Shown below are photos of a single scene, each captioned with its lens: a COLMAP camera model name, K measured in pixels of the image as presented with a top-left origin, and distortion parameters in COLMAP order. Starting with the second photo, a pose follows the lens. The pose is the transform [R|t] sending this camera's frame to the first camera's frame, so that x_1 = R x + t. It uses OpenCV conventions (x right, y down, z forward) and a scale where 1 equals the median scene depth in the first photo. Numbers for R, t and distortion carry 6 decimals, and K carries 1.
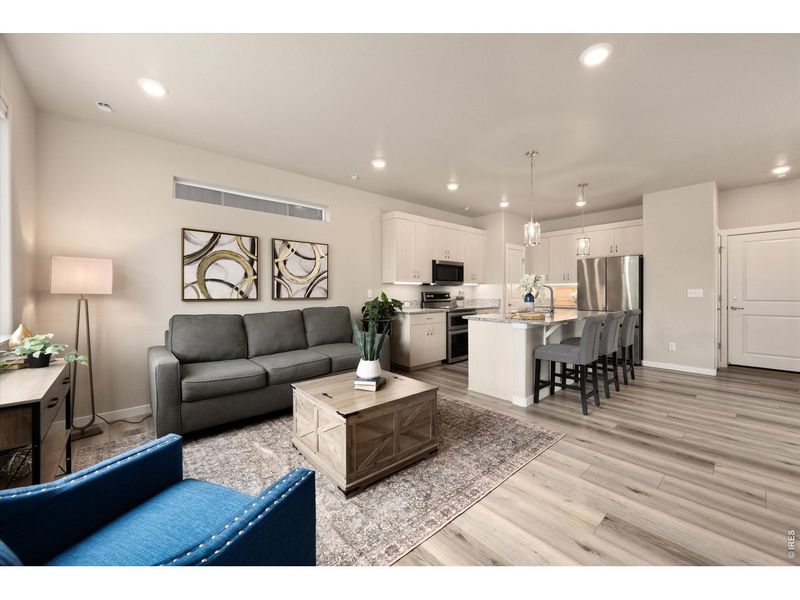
lens RADIAL K [[314.6, 0, 398.1], [0, 314.6, 294.0], [0, 0, 1]] dist [-0.001866, -0.000391]
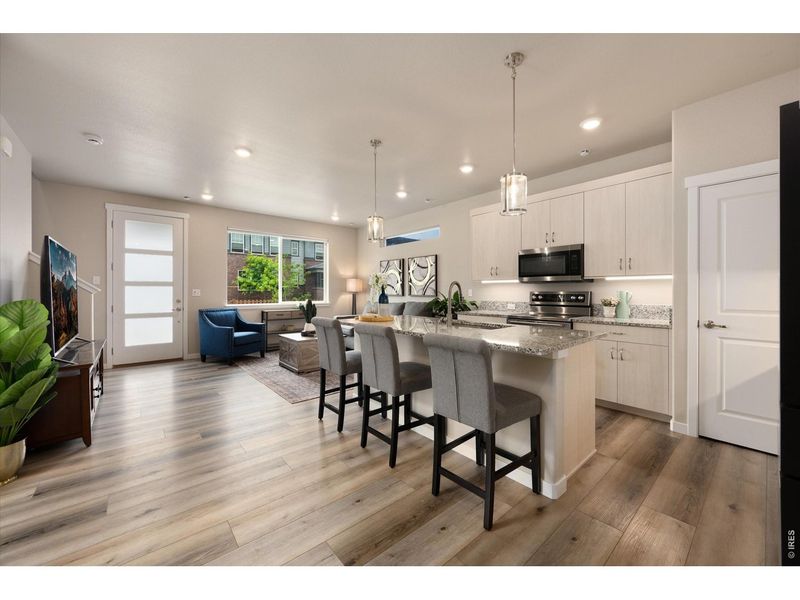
lens RADIAL K [[314.6, 0, 402.2], [0, 314.6, 290.6], [0, 0, 1]] dist [-0.001866, -0.000391]
pose [[-0.005357, 0.001012, -0.999985, 1.211314], [-0.008869, 0.999960, 0.001059, -0.010743], [0.999946, 0.008875, -0.005348, 0.972509]]
